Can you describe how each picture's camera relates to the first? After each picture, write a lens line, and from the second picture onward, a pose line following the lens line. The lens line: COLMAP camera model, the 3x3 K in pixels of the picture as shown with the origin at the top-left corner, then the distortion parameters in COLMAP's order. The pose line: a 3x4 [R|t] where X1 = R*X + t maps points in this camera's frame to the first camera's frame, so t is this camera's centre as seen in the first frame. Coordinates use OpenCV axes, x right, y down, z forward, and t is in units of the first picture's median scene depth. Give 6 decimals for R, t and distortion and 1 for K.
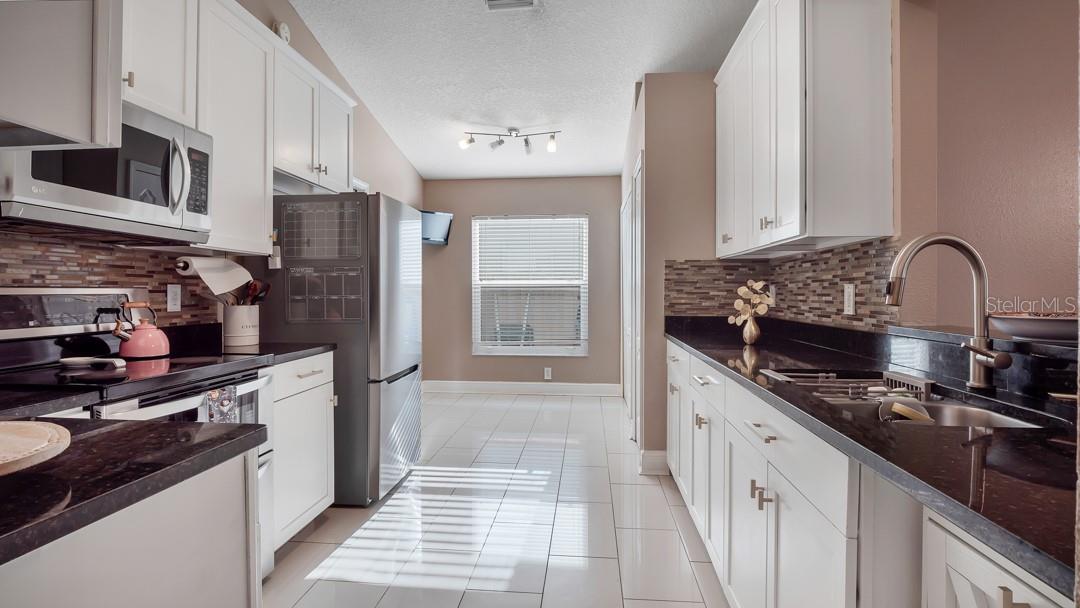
lens RADIAL K [[535.4, 0, 537.3], [0, 535.4, 303.5], [0, 0, 1]] dist [-0.002255, -0.000382]
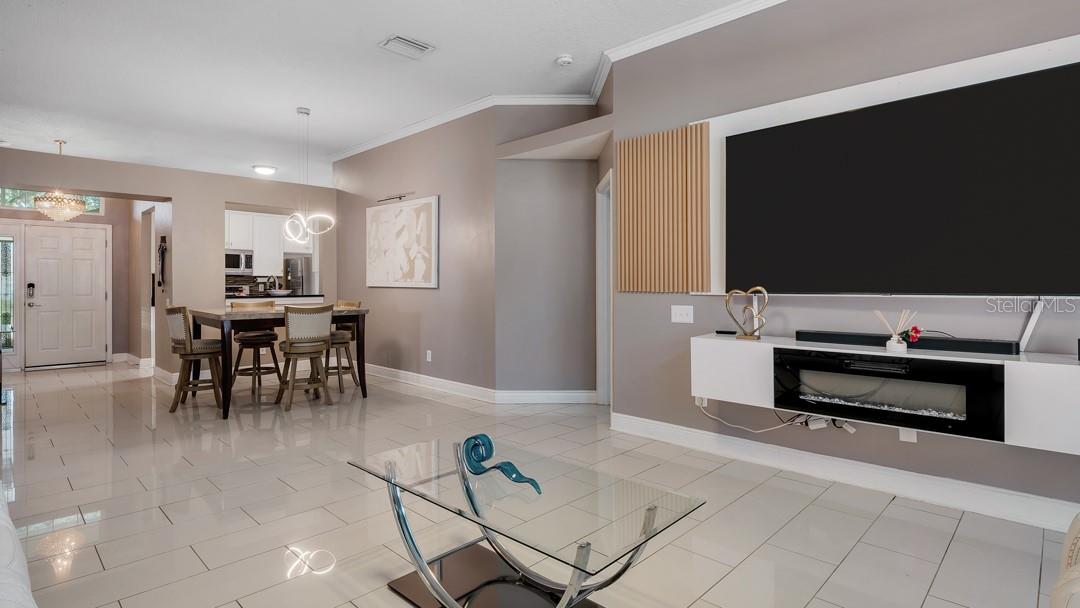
lens RADIAL K [[547.0, 0, 535.5], [0, 547.0, 280.2], [0, 0, 1]] dist [-0.002991, -0.000906]
pose [[0.781379, -0.009383, -0.623986, 1.928076], [-0.003815, 0.999796, -0.019811, 0.002287], [0.624045, 0.017860, 0.781184, -0.496901]]
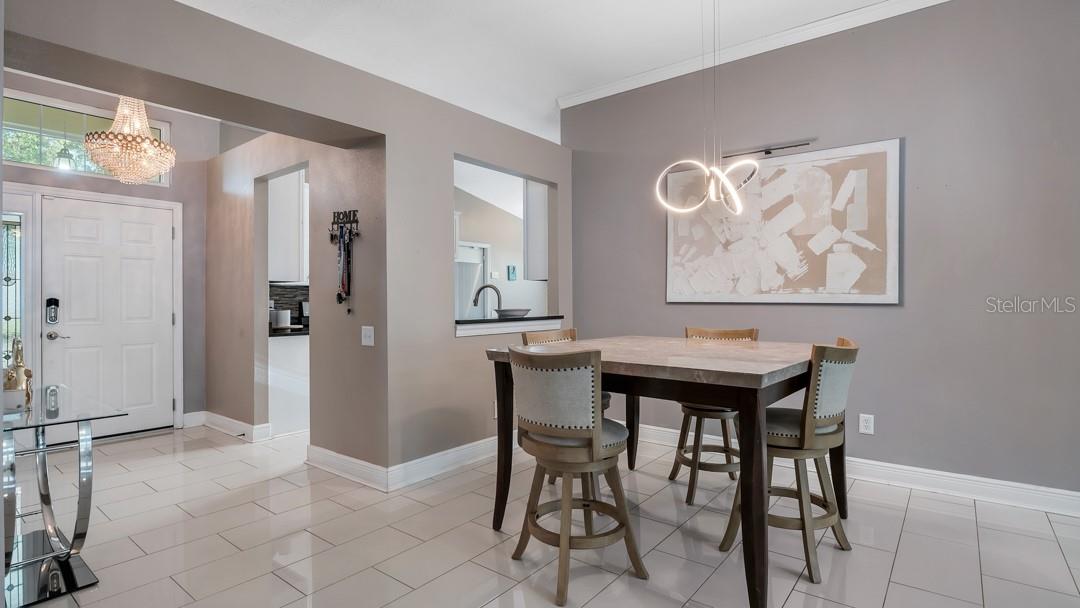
lens RADIAL K [[533.5, 0, 536.3], [0, 533.5, 297.0], [0, 0, 1]] dist [-0.002346, -0.000930]
pose [[0.843088, -0.010768, -0.537668, 0.819300], [-0.000012, 0.999799, -0.020041, 0.001002], [0.537776, 0.016903, 0.842919, -0.484804]]
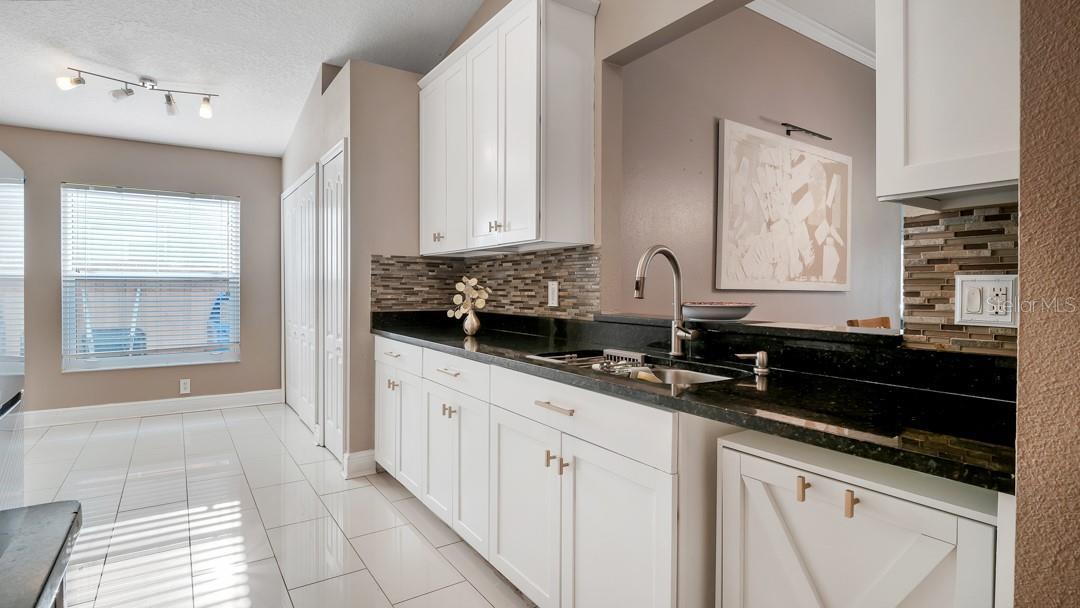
lens RADIAL K [[533.5, 0, 536.3], [0, 533.5, 297.0], [0, 0, 1]] dist [-0.002346, -0.000930]
pose [[0.771324, -0.009488, 0.636372, -0.181582], [0.011175, 0.999937, 0.001363, -0.002345], [-0.636345, 0.006060, 0.771381, 0.068349]]
